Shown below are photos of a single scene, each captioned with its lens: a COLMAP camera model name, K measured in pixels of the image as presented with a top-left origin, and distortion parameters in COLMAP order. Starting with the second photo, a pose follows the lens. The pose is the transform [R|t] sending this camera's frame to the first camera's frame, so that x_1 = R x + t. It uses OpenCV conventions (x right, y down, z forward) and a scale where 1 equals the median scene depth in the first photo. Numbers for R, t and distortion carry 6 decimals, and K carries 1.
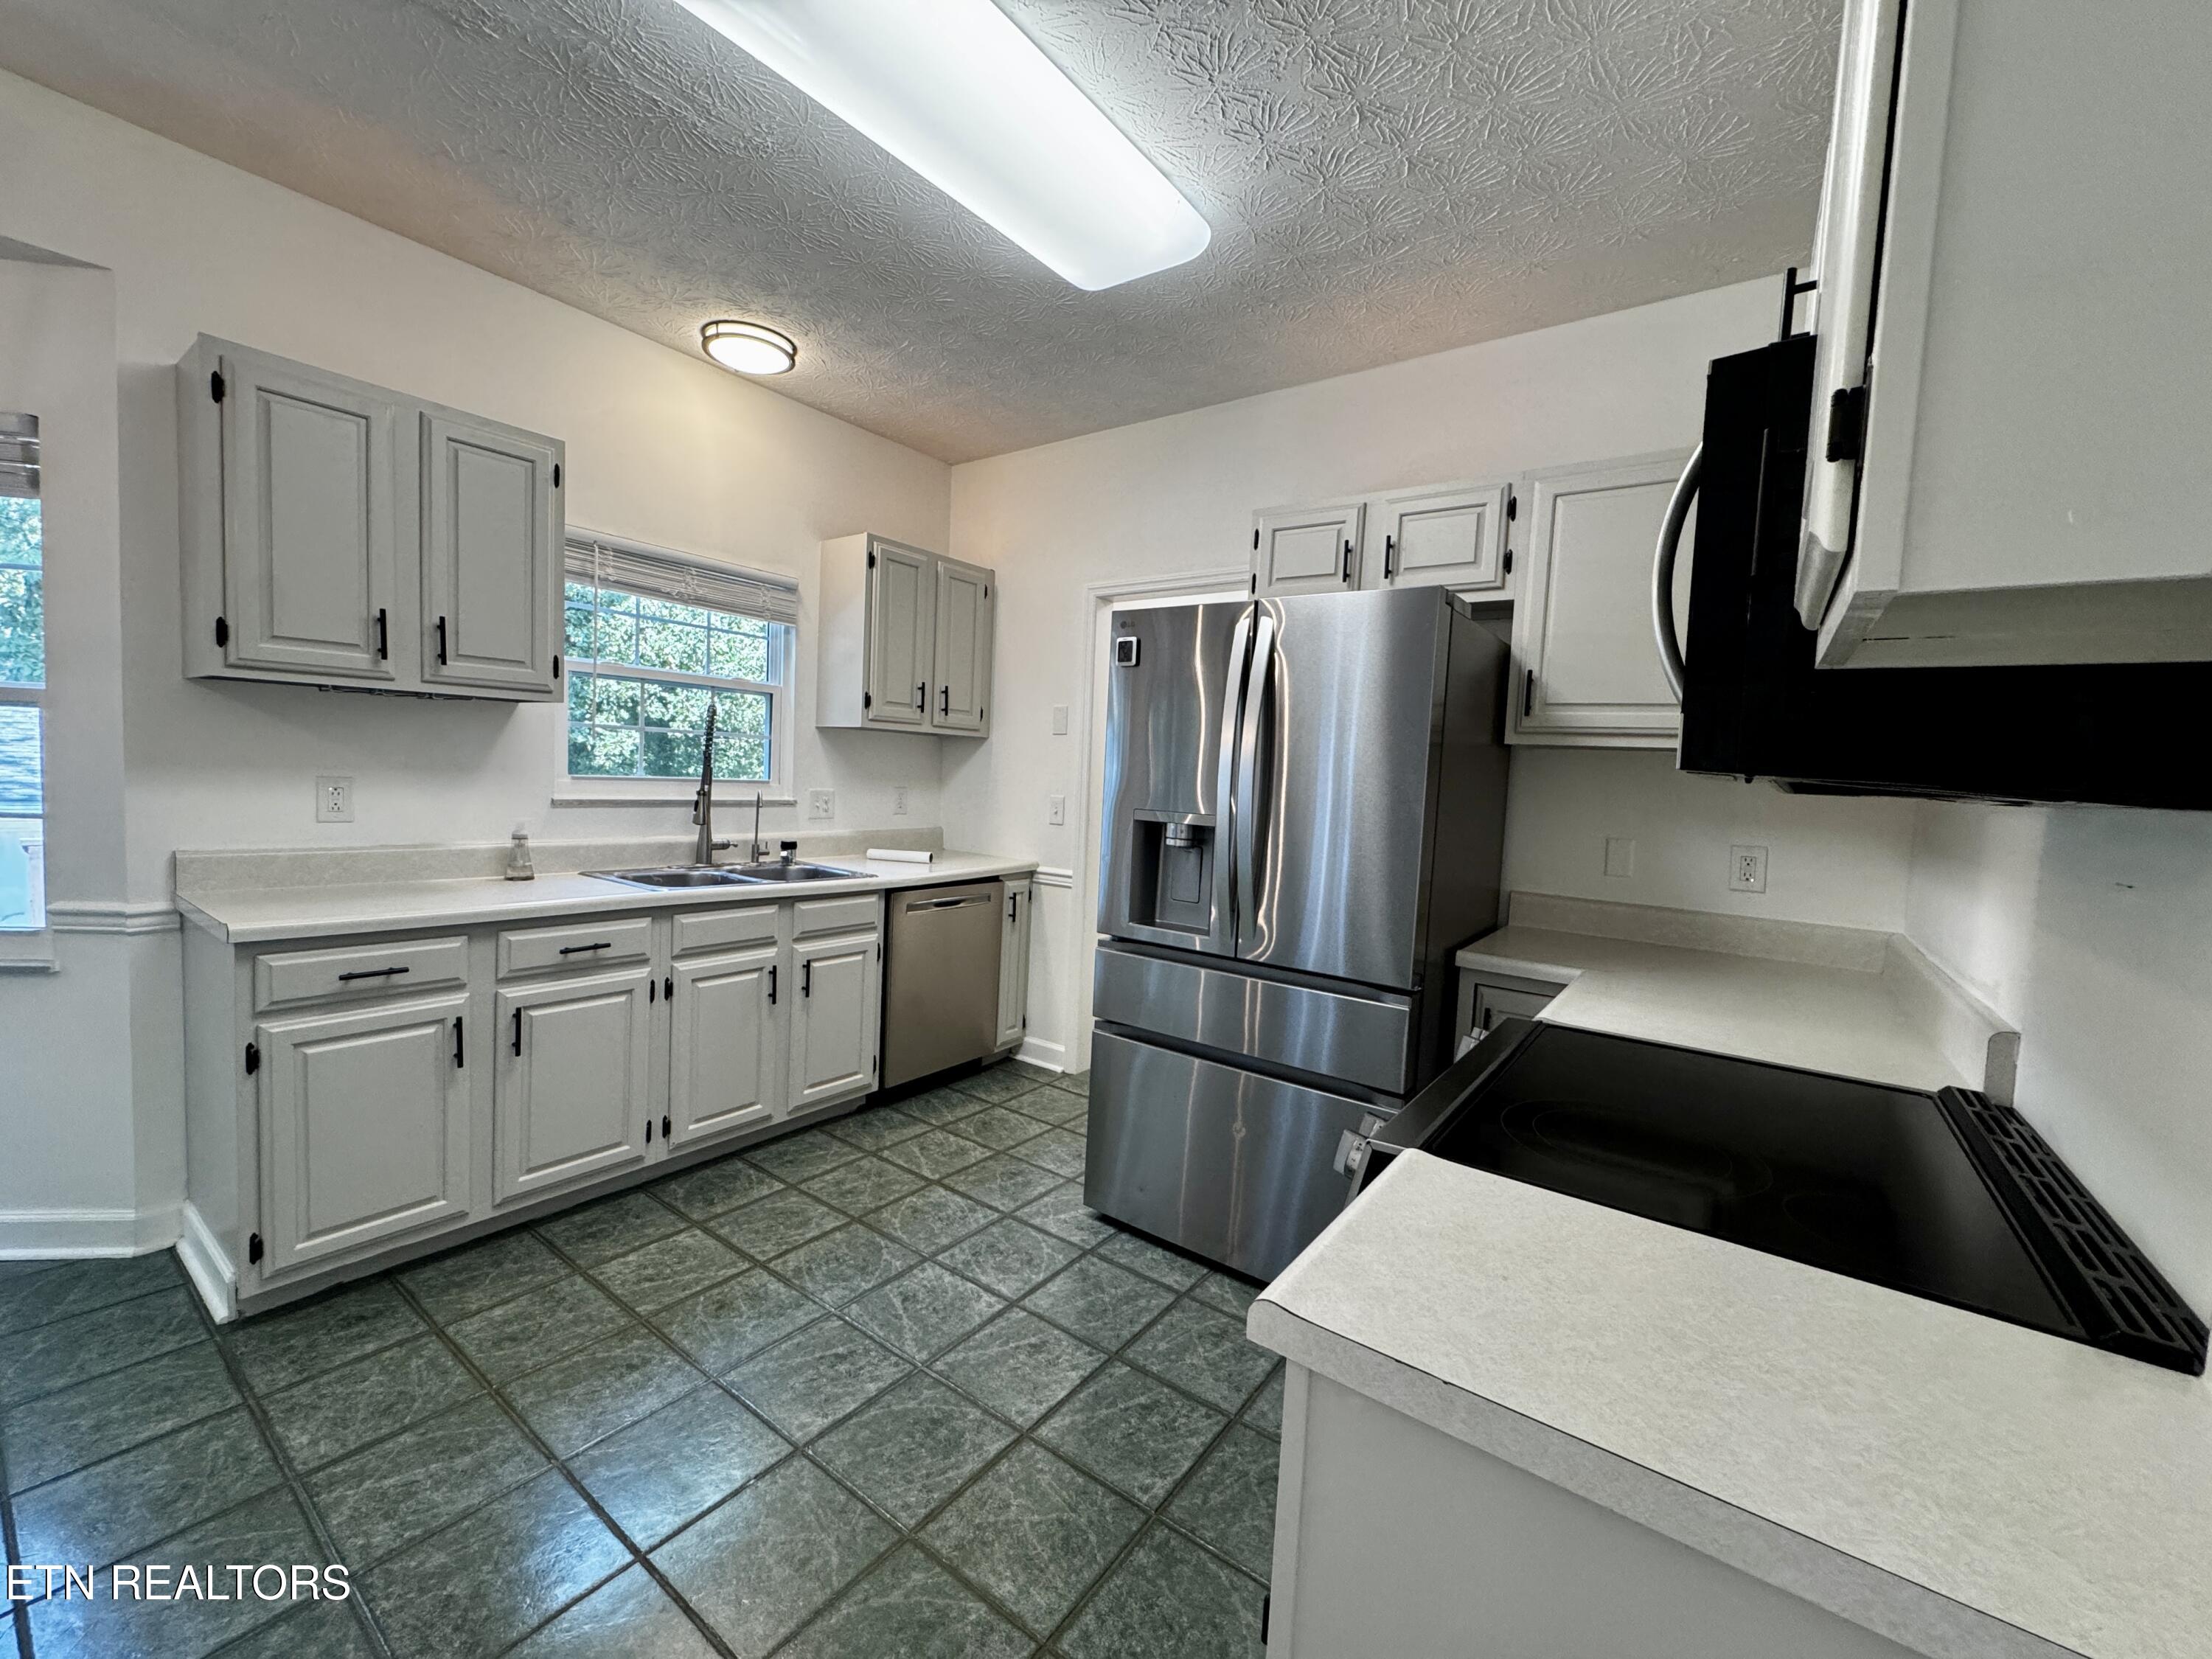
lens RADIAL K [[883.5, 0, 1102.2], [0, 883.5, 824.6], [0, 0, 1]] dist [-0.002794, -0.000087]
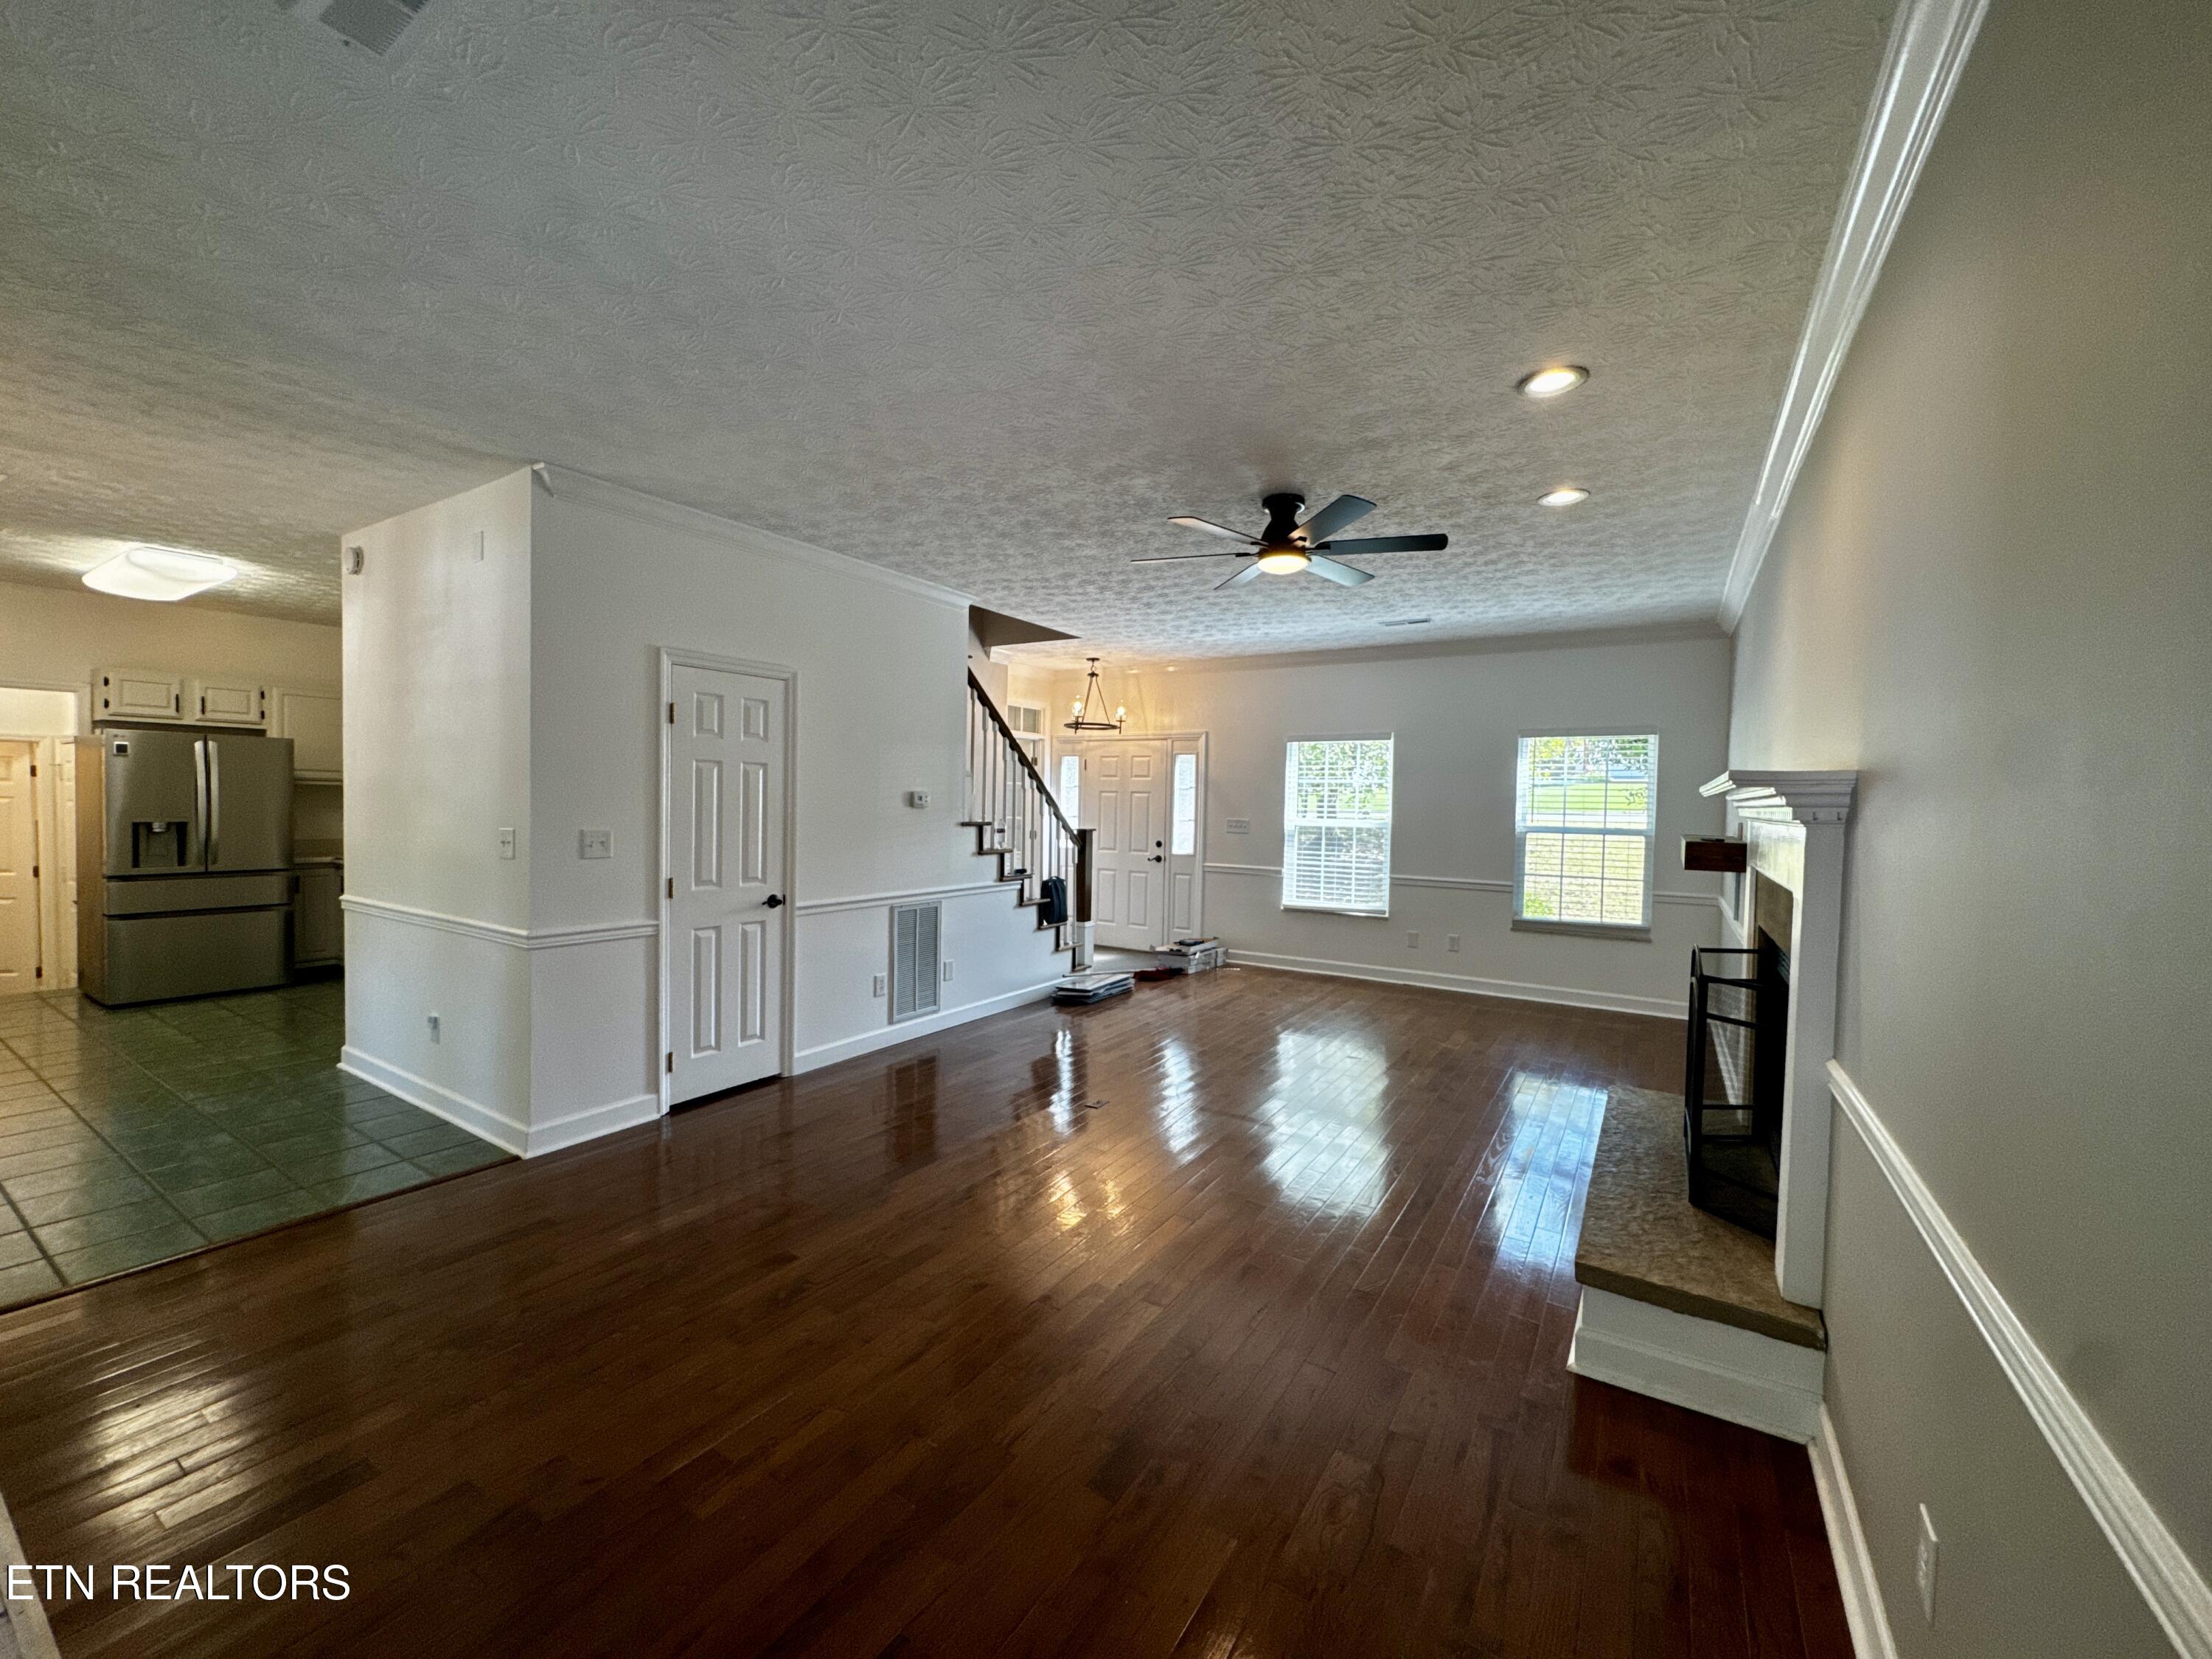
lens RADIAL K [[883.5, 0, 1102.2], [0, 883.5, 824.6], [0, 0, 1]] dist [-0.002794, -0.000087]
pose [[-0.062498, -0.079758, 0.994853, -2.409396], [0.039877, 0.995806, 0.082340, -0.088604], [-0.997248, 0.044818, -0.059056, -1.373491]]
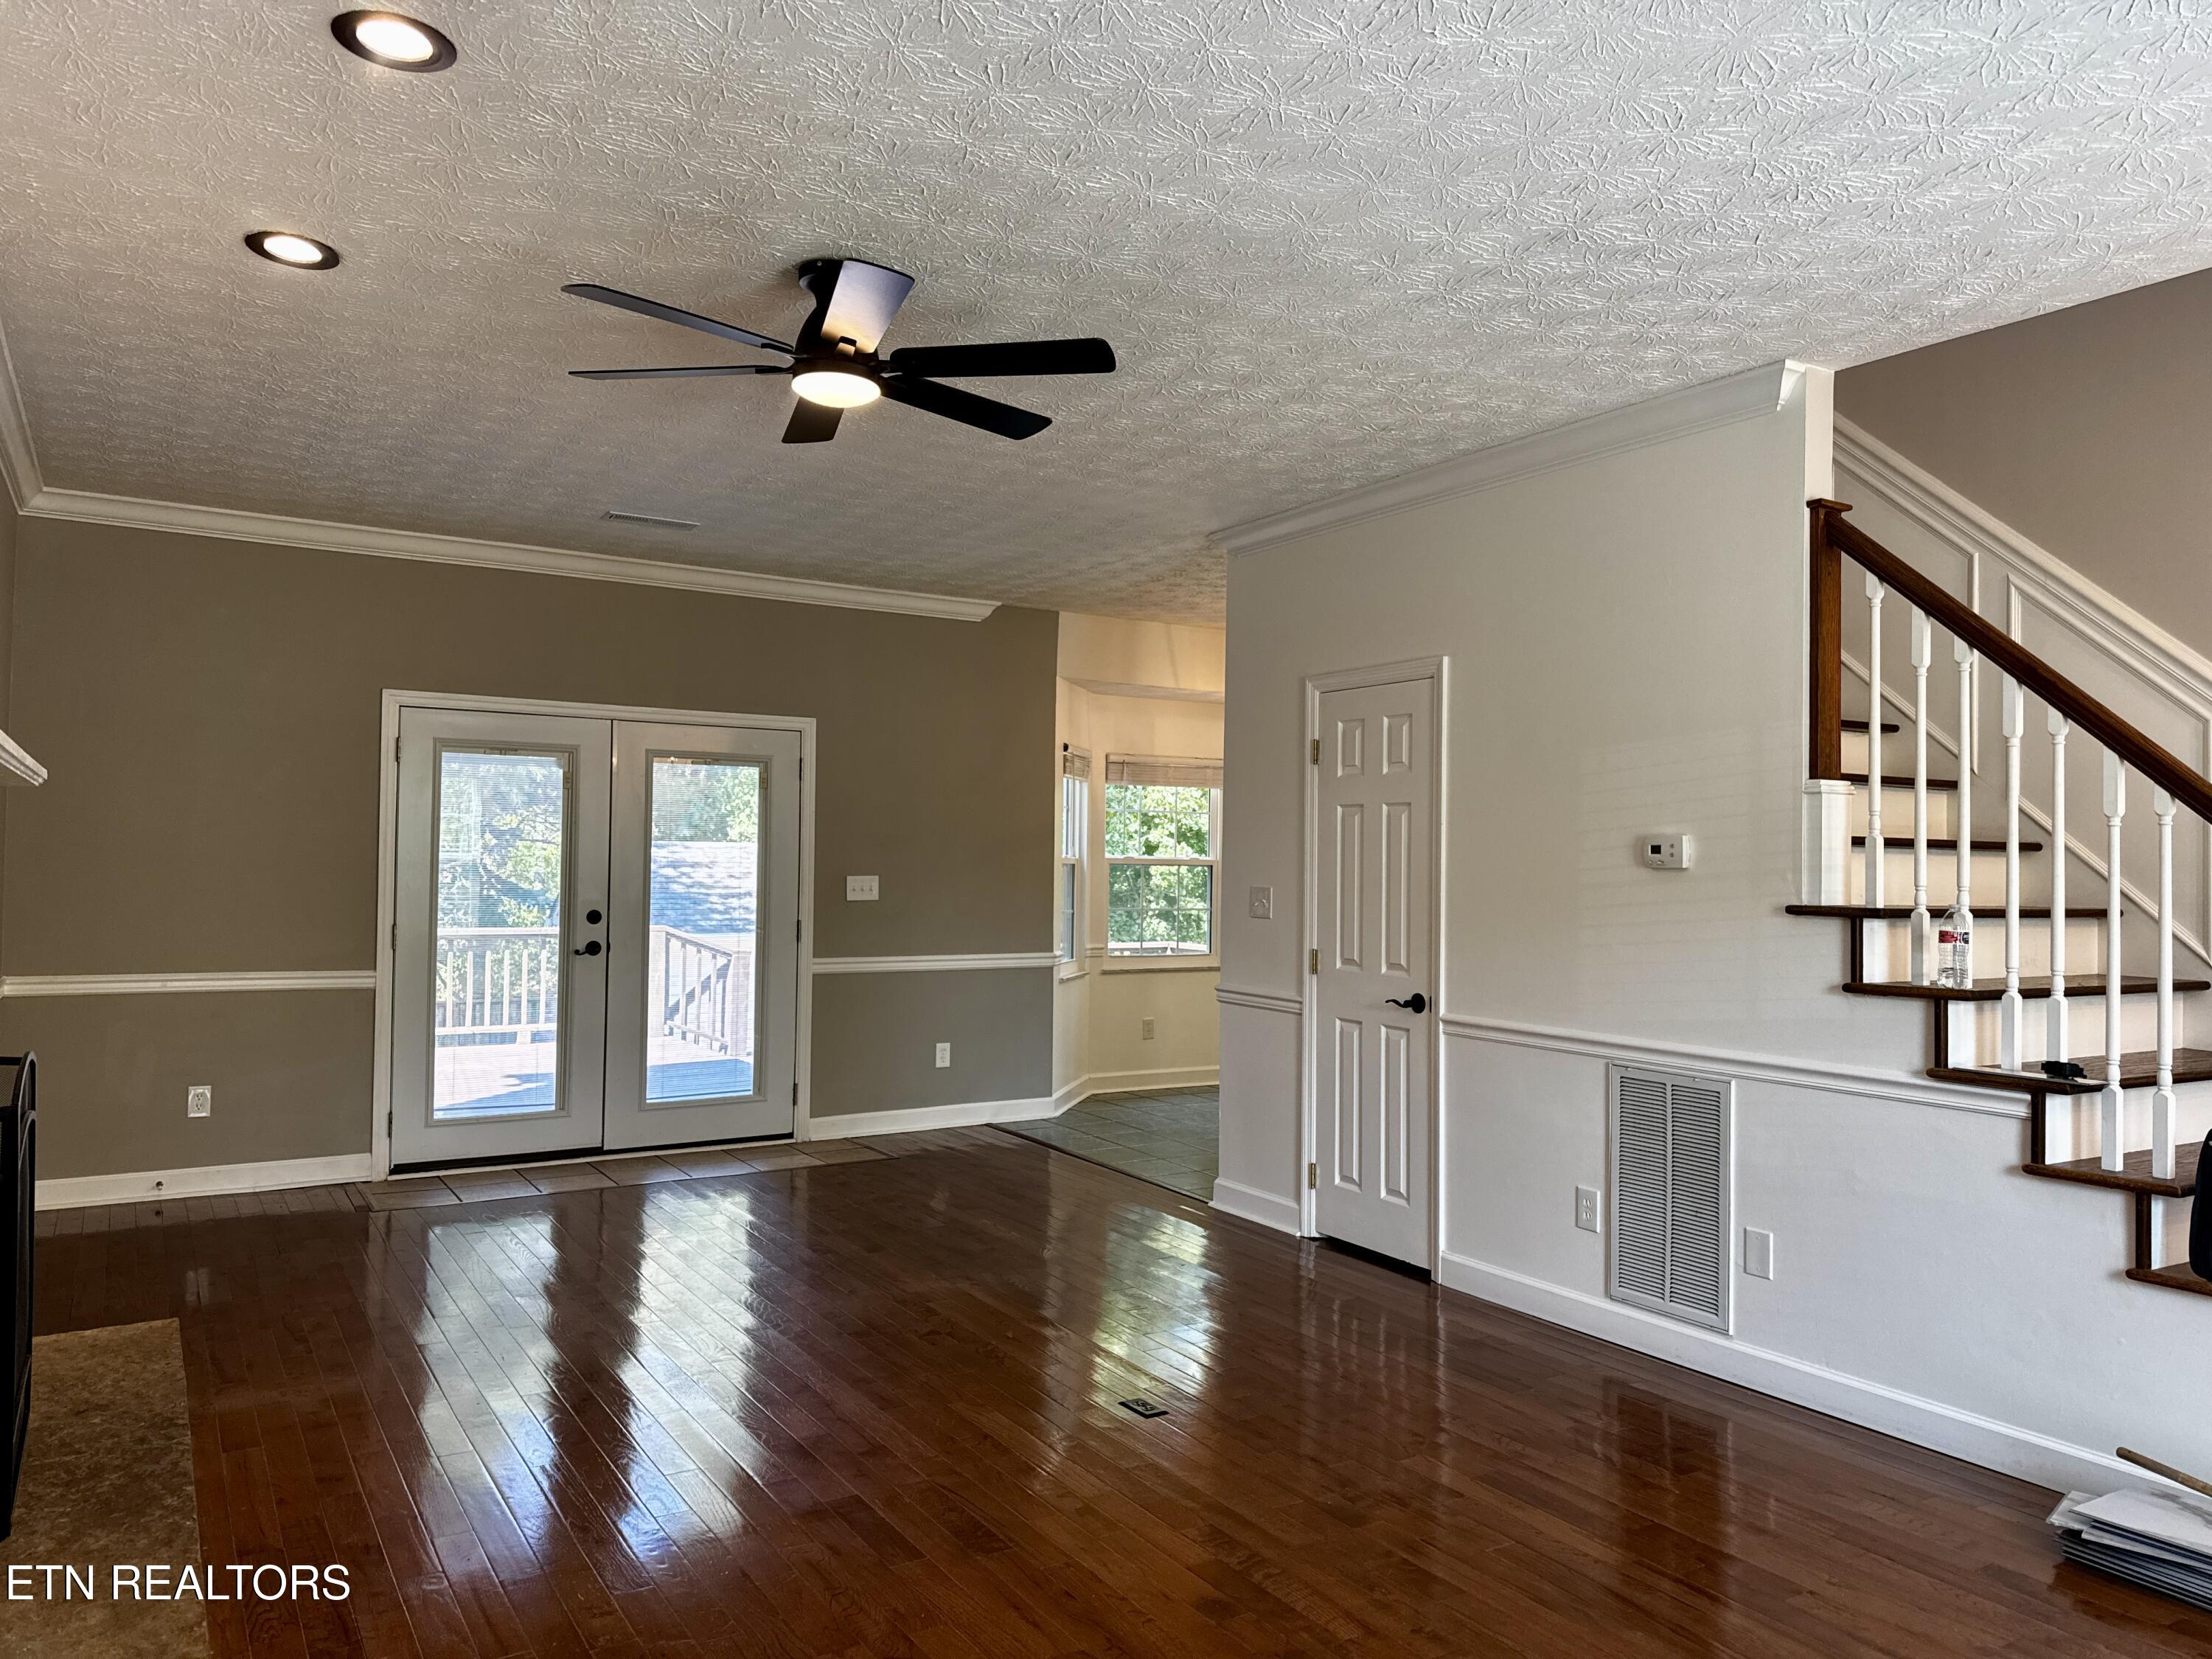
lens RADIAL K [[1532.9, 0, 1106.0], [0, 1532.9, 829.5], [0, 0, 1]] dist [0.039336, -0.005480]
pose [[0.926045, -0.041773, -0.375093, -0.141099], [0.006541, 0.995483, -0.094716, 0.151420], [0.377356, 0.085258, 0.922135, -2.980325]]
